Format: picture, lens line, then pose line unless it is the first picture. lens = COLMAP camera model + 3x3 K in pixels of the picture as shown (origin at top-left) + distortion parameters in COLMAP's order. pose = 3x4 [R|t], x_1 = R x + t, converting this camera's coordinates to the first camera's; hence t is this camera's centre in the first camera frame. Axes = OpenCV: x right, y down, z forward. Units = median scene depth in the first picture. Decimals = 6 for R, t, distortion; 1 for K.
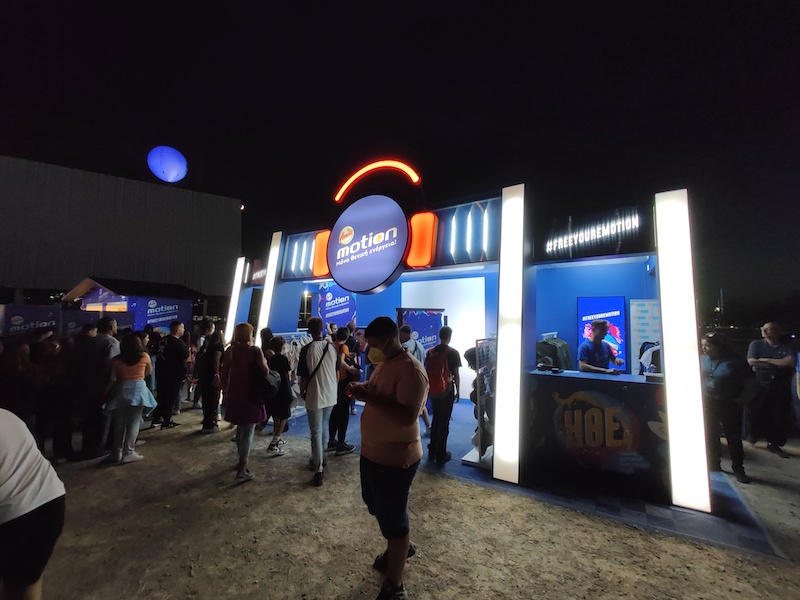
lens RADIAL K [[350.5, 0, 402.3], [0, 350.5, 295.9], [0, 0, 1]] dist [0.003575, 0.000803]
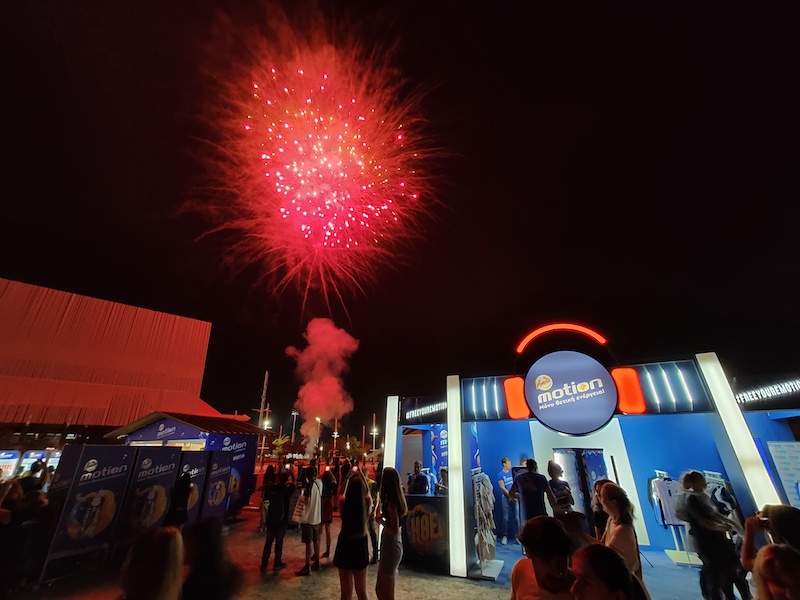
lens RADIAL K [[350.5, 0, 402.9], [0, 350.5, 298.5], [0, 0, 1]] dist [0.003575, 0.000803]
pose [[0.989085, 0.054666, 0.136830, -0.856986], [-0.003591, 0.937300, -0.348505, -0.024366], [-0.147302, 0.344210, 0.927266, -0.145408]]
